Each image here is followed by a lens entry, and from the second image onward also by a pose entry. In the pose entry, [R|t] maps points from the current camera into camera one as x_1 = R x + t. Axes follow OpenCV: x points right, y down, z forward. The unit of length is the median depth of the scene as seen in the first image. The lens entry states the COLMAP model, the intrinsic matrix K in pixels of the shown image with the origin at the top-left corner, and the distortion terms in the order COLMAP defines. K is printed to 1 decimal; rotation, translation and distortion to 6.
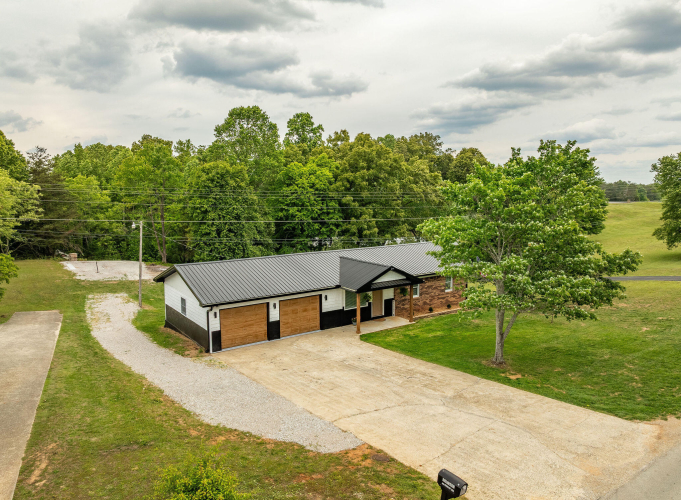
lens RADIAL K [[507.1, 0, 340.5], [0, 507.1, 250.0], [0, 0, 1]] dist [0.007251, 0.001774]
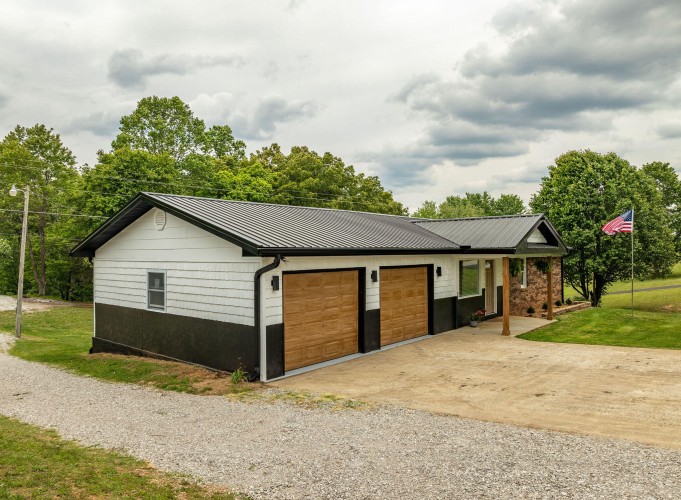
lens RADIAL K [[507.1, 0, 340.5], [0, 507.1, 250.0], [0, 0, 1]] dist [0.007251, 0.001774]
pose [[0.974757, -0.005117, 0.223211, -0.244865], [0.029729, 0.993810, -0.107043, 0.125346], [-0.221281, 0.110977, 0.968875, 0.513390]]
